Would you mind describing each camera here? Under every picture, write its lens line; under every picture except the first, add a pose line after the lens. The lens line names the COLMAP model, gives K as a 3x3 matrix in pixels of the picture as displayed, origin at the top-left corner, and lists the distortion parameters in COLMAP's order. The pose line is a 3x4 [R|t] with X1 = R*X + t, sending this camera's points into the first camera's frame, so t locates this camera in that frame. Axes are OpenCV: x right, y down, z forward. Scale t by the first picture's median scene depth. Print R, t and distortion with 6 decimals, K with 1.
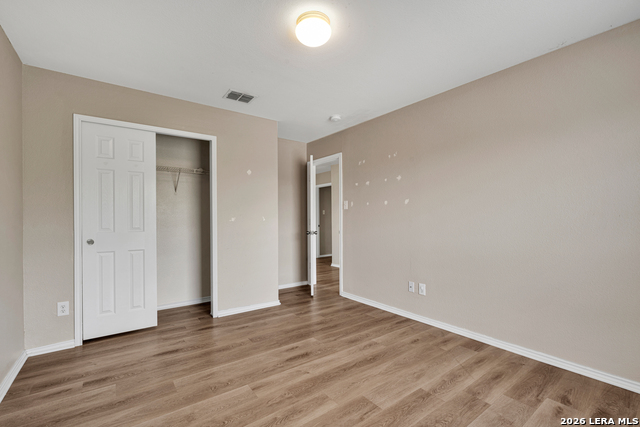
lens RADIAL K [[281.4, 0, 320.9], [0, 281.4, 217.8], [0, 0, 1]] dist [-0.027382, -0.000169]
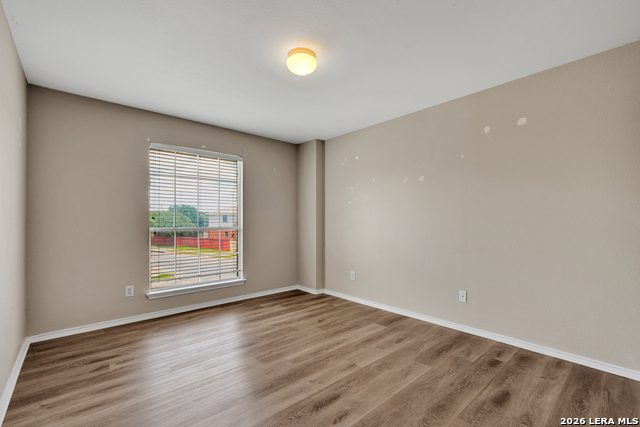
lens RADIAL K [[281.4, 0, 322.3], [0, 281.4, 218.3], [0, 0, 1]] dist [-0.027382, -0.000169]
pose [[-0.996030, 0.002985, -0.088972, -0.002714], [0.004169, 0.999905, -0.013119, 0.006075], [0.088924, -0.013438, -0.995948, 2.031166]]
